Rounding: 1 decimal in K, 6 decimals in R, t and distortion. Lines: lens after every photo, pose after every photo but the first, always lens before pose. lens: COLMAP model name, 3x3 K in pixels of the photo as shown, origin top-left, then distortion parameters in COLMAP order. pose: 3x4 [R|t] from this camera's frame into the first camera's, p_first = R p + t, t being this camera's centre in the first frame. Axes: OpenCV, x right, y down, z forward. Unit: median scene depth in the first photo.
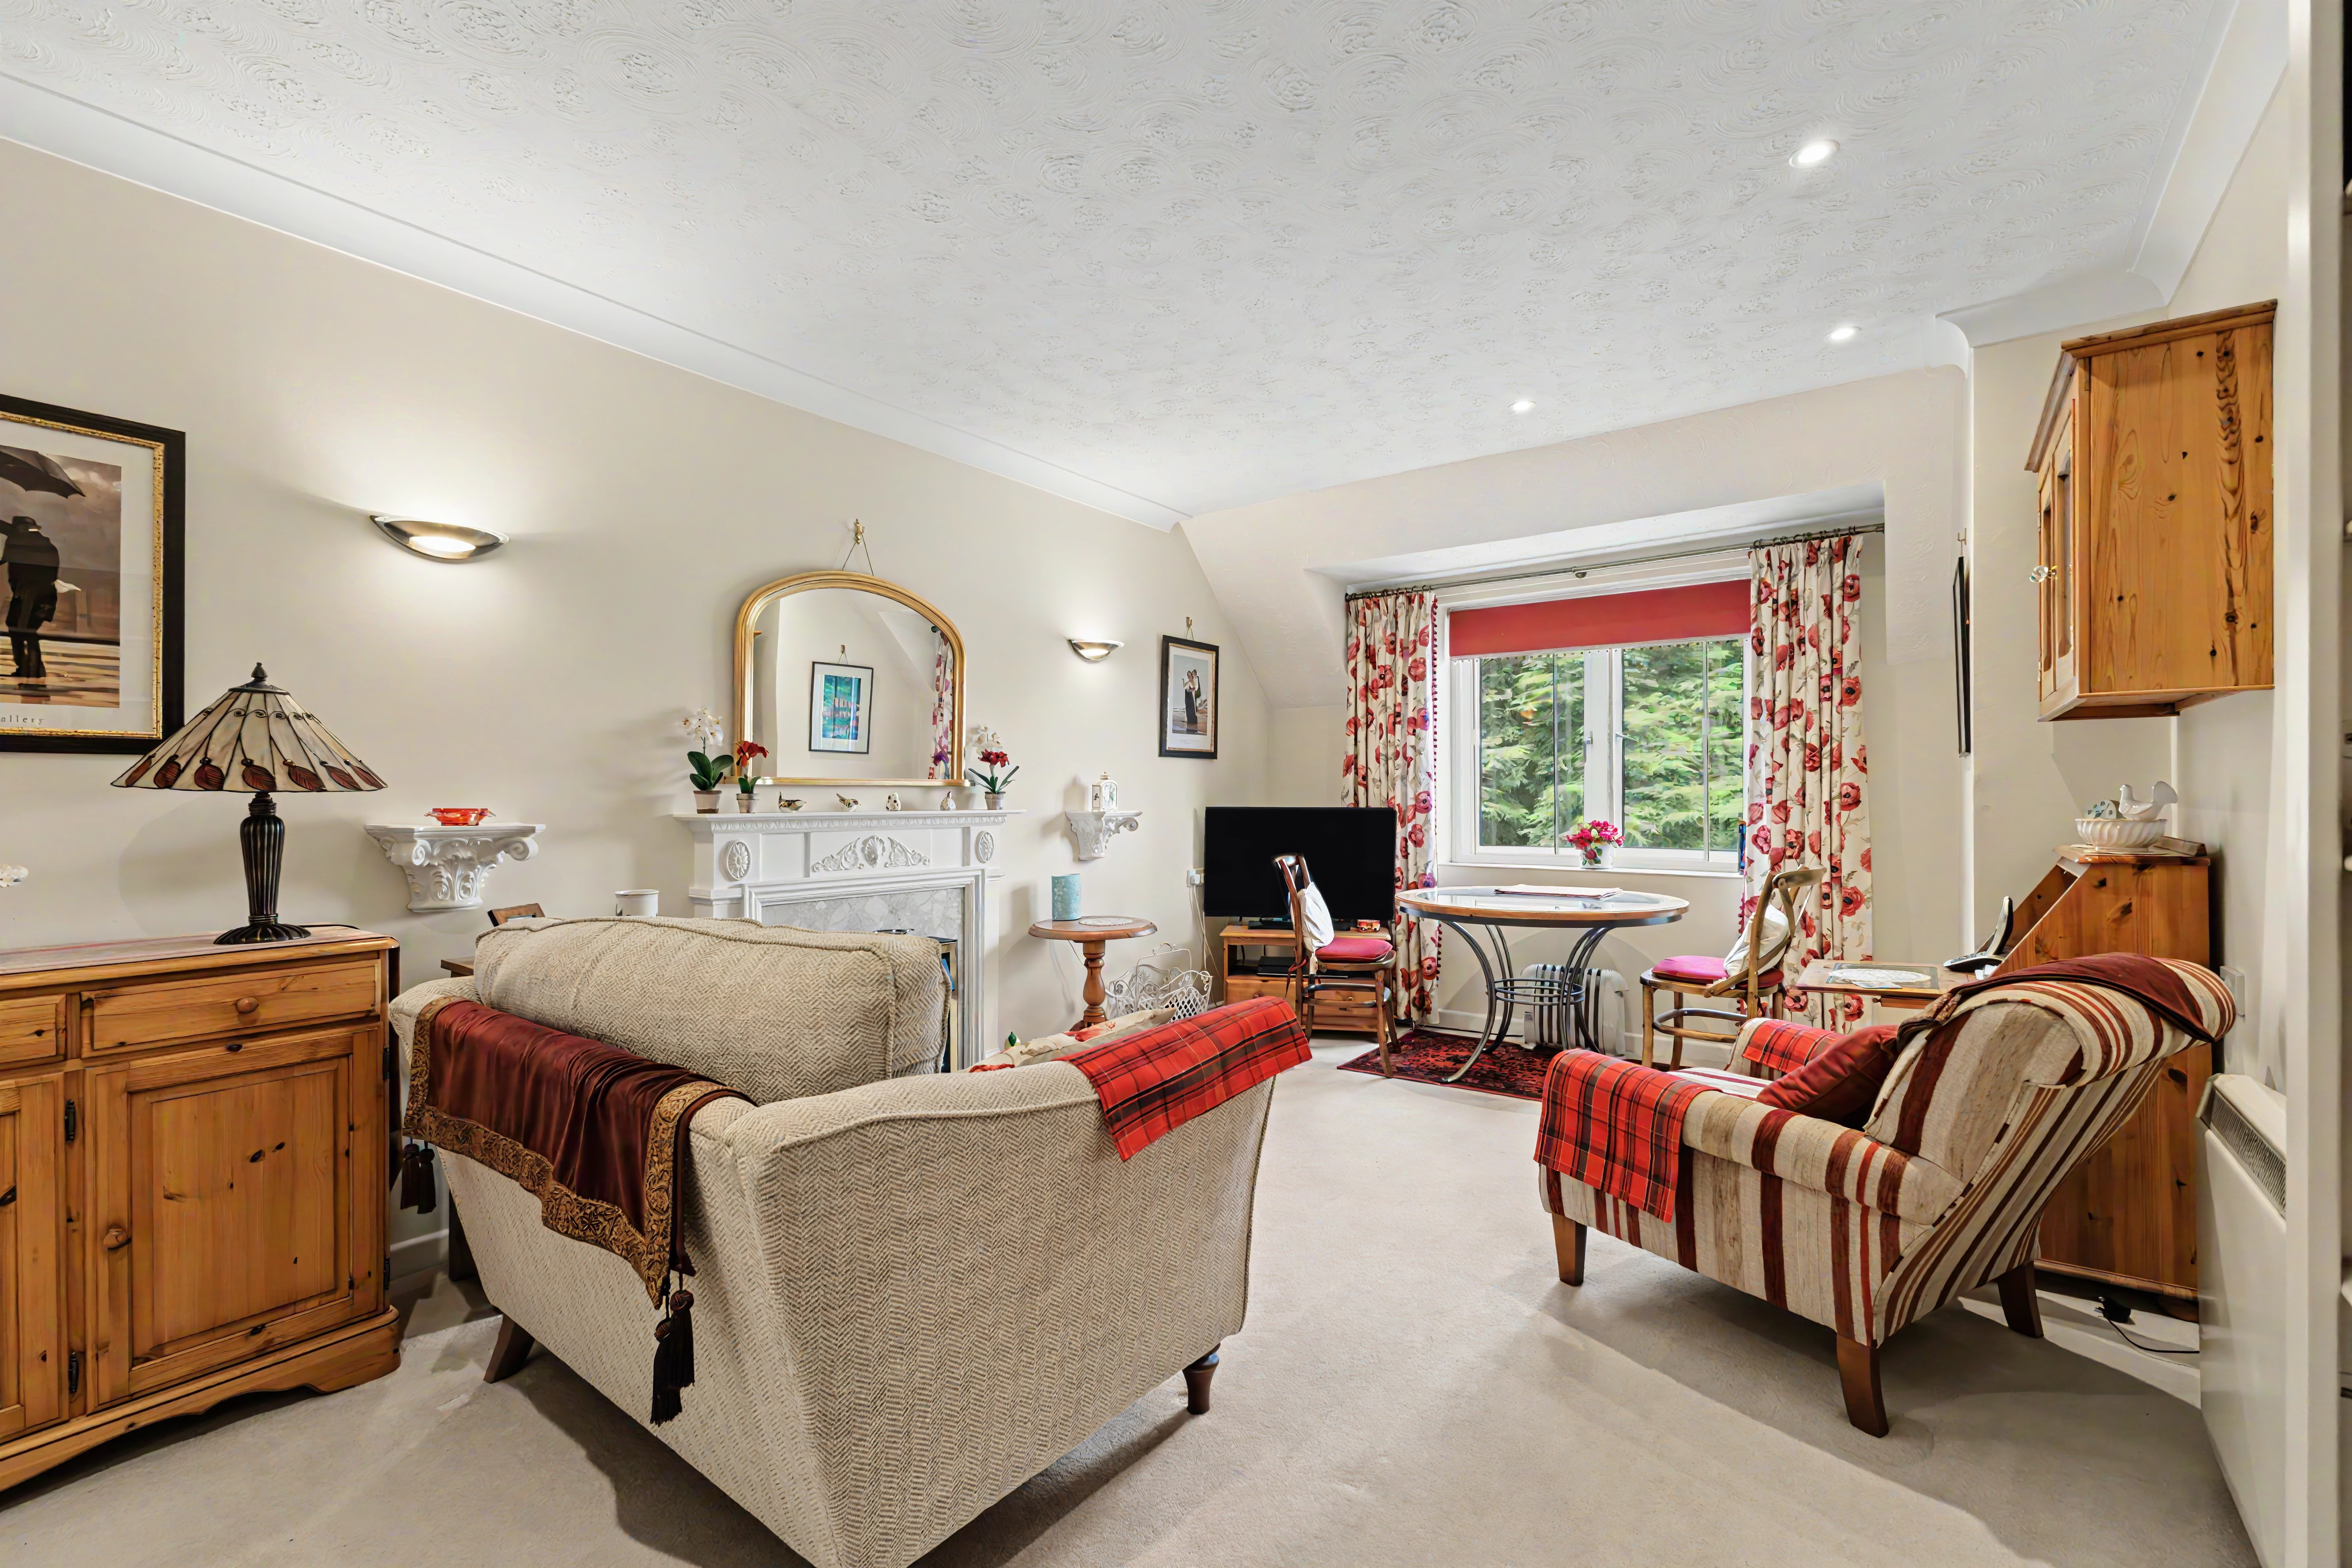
lens RADIAL K [[1019.5, 0, 1224.1], [0, 1019.5, 801.9], [0, 0, 1]] dist [0.010495, 0.000040]
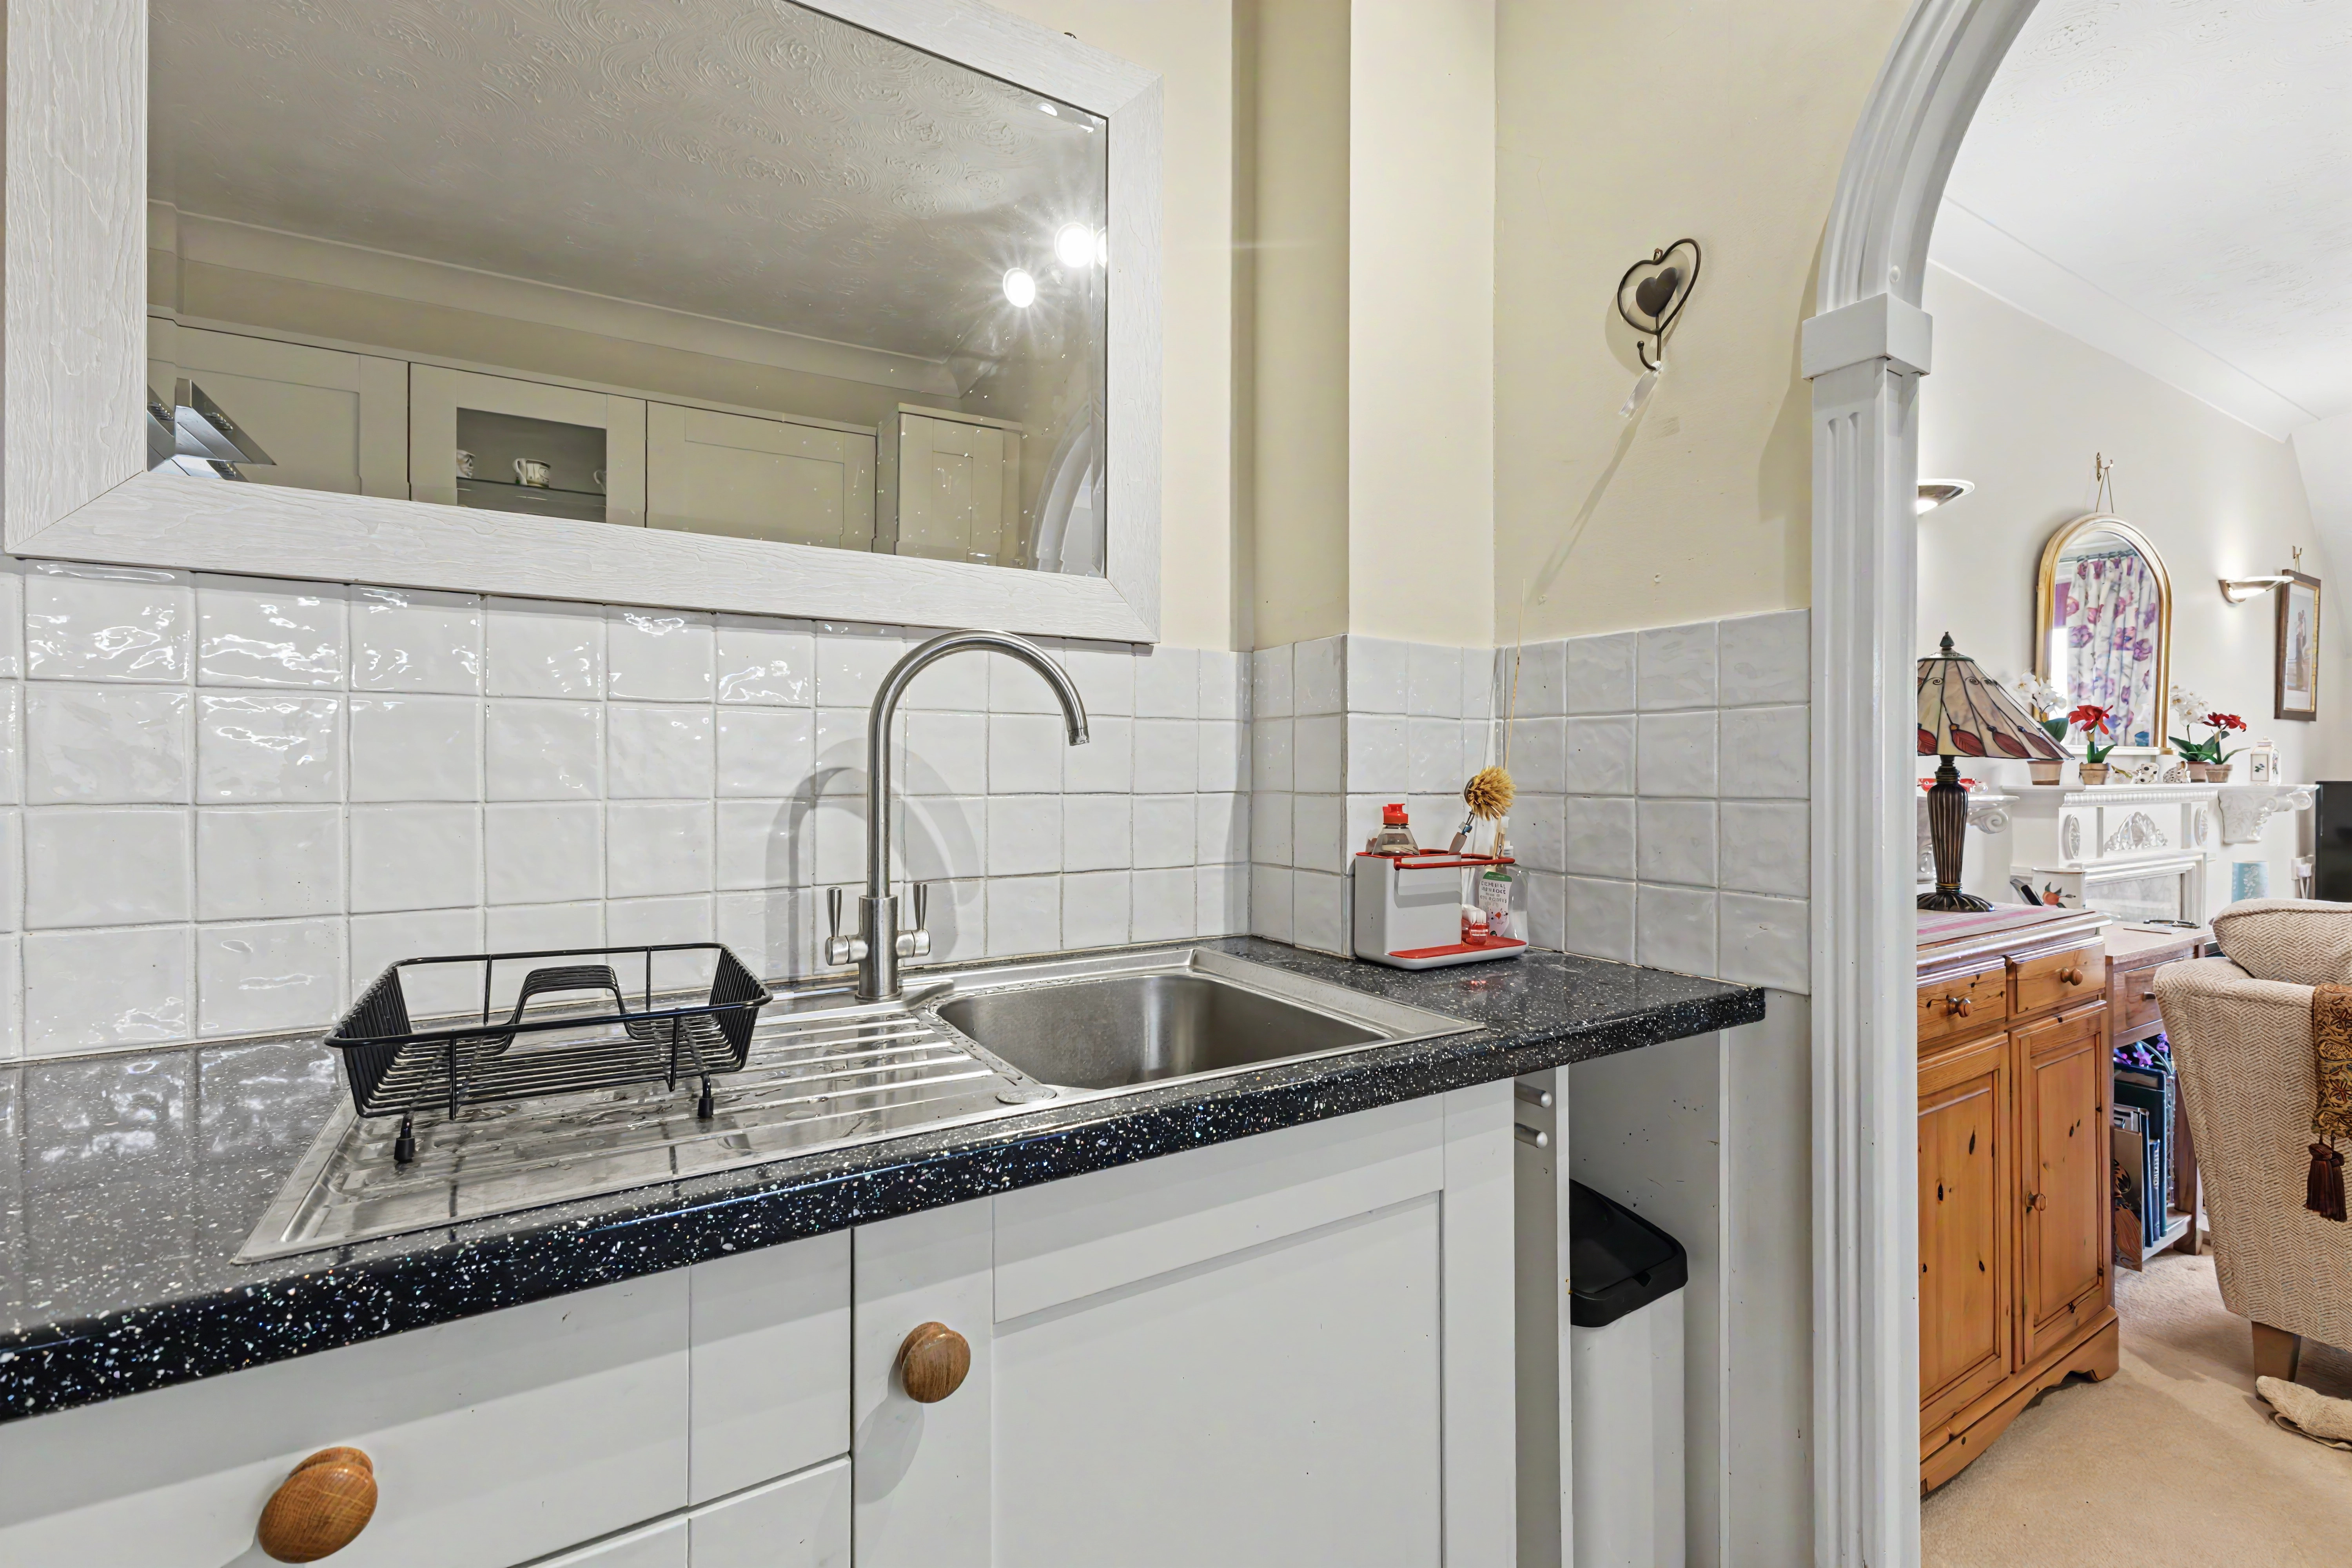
lens RADIAL K [[1019.5, 0, 1230.4], [0, 1019.5, 772.9], [0, 0, 1]] dist [0.010495, 0.000040]
pose [[0.927905, -0.001209, -0.372814, -0.621295], [-0.000994, 0.999983, -0.005717, 0.005586], [0.372815, 0.005676, 0.927888, -0.089015]]
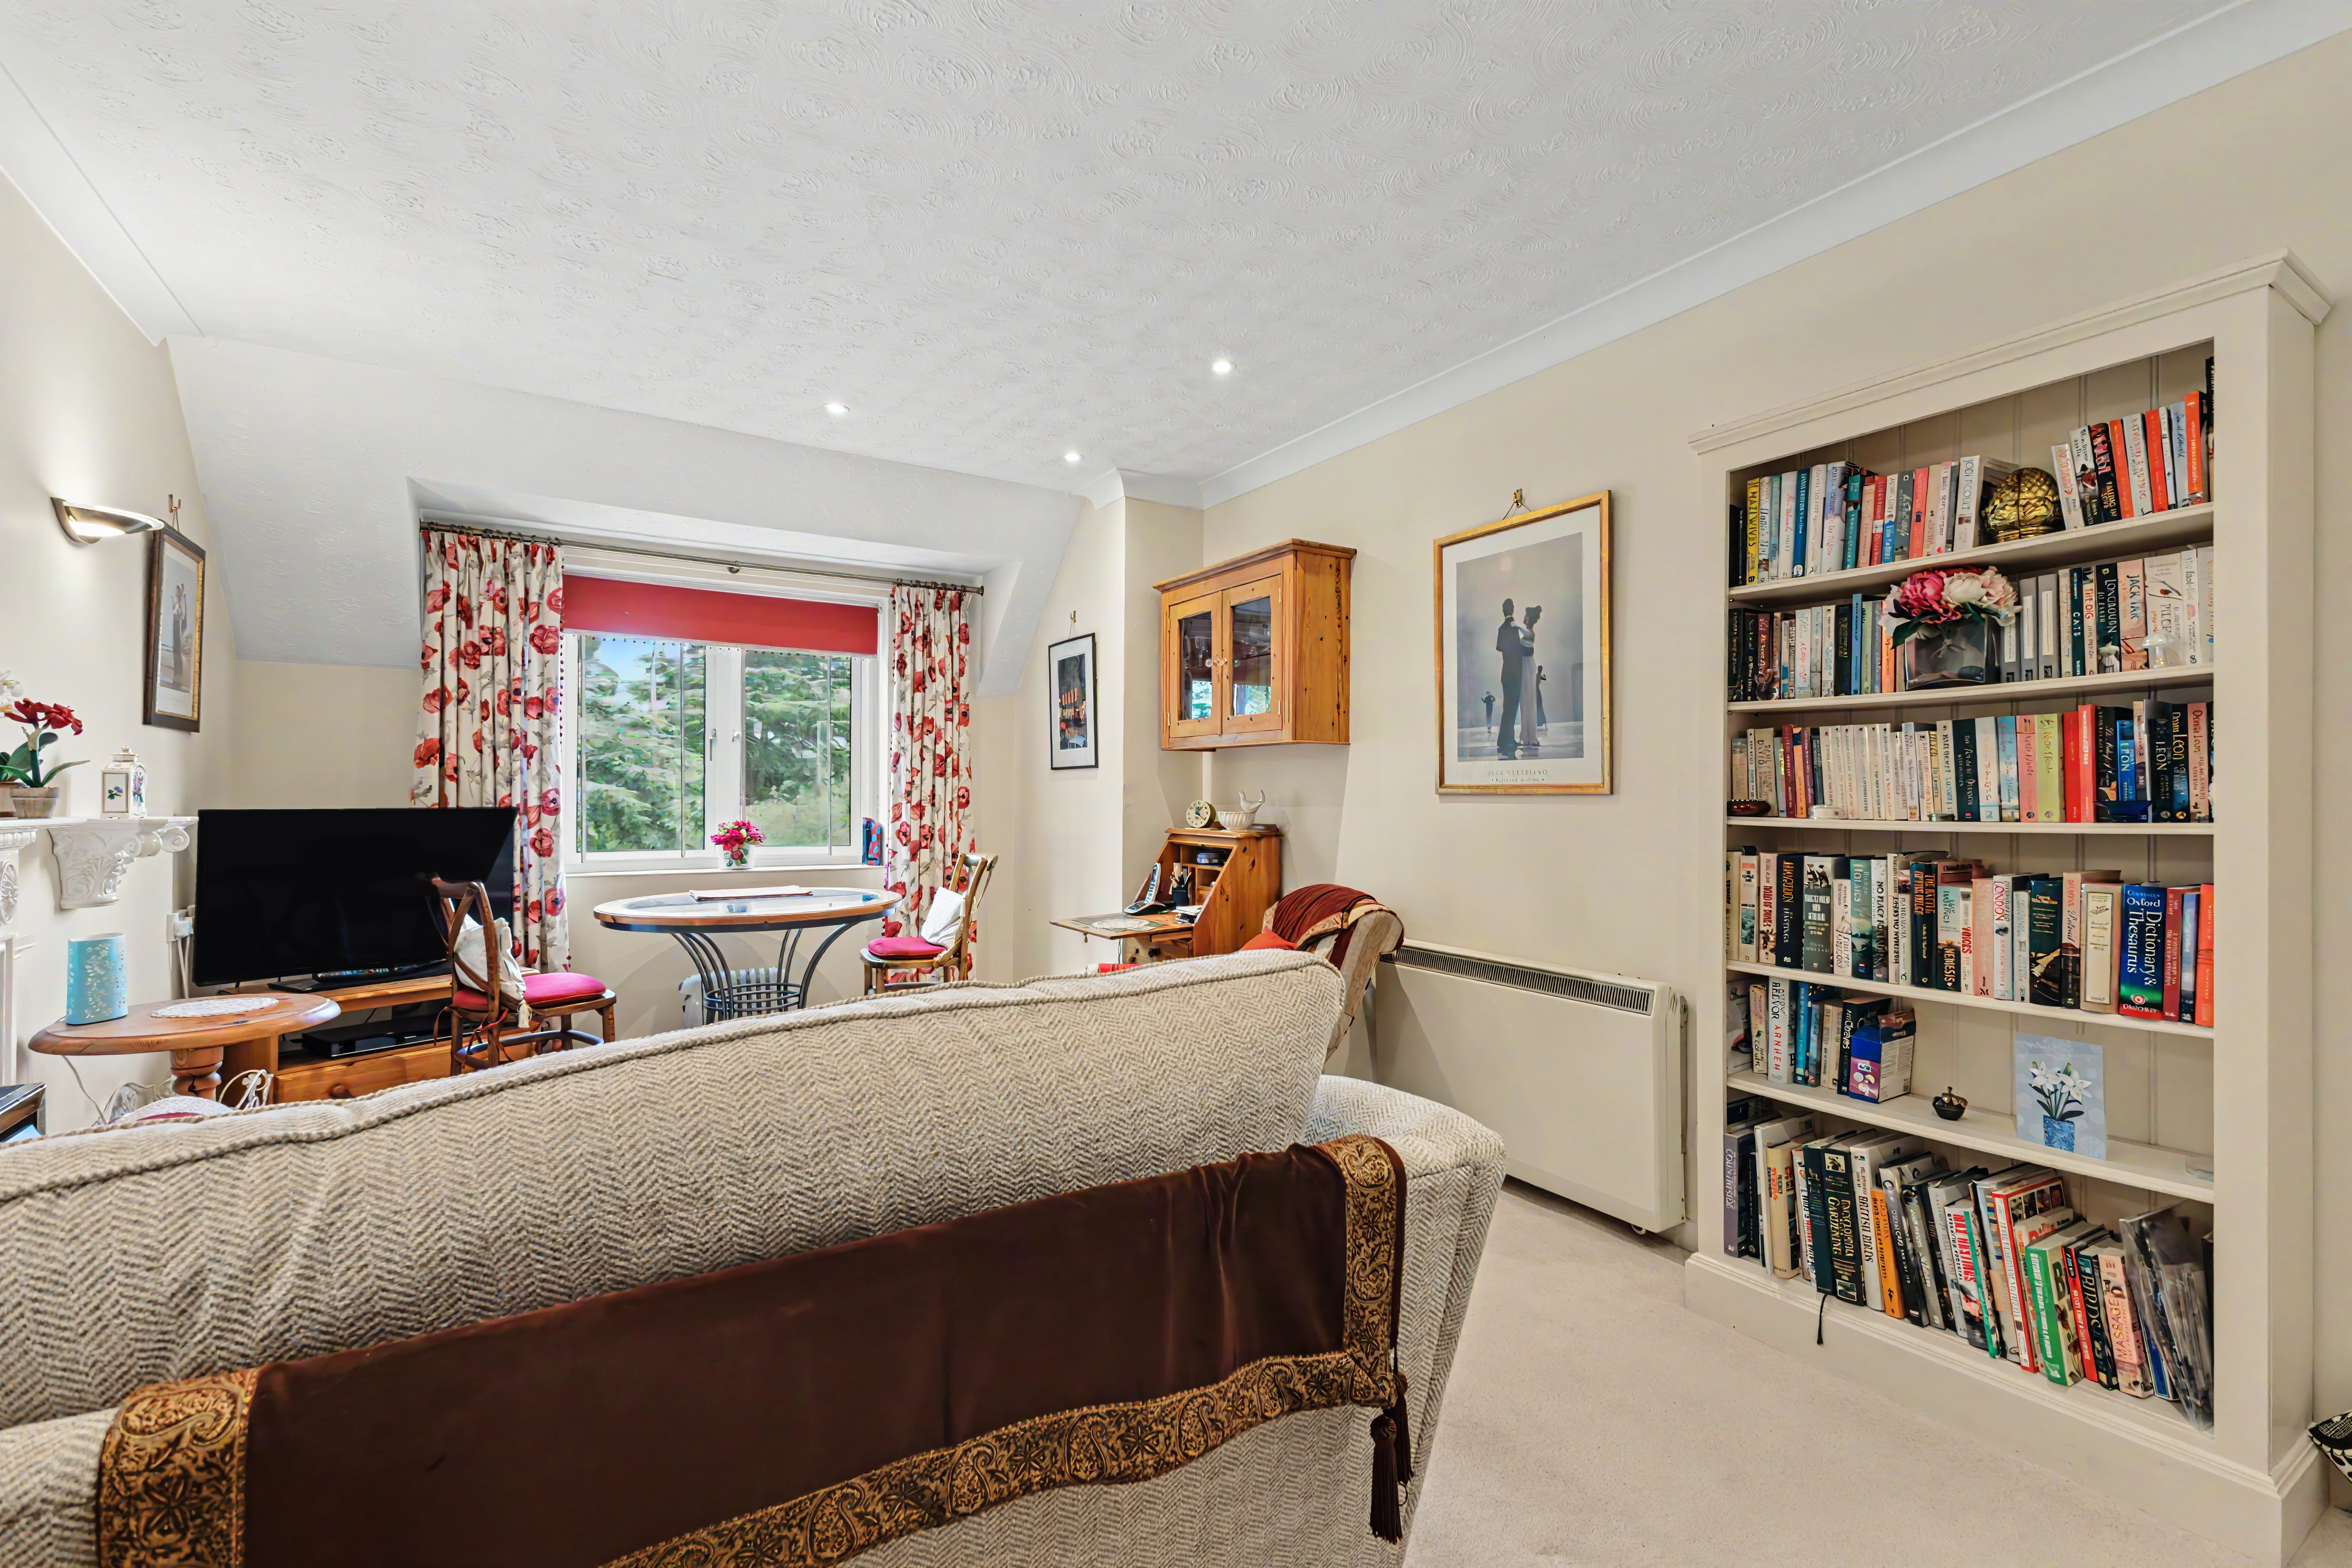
lens RADIAL K [[1019.5, 0, 1161.5], [0, 1019.5, 796.3], [0, 0, 1]] dist [0.010495, 0.000040]
pose [[0.388512, 0.005190, 0.921429, -0.444442], [0.000368, 0.999983, -0.005787, 0.000726], [-0.921444, 0.002587, 0.388503, 0.273333]]
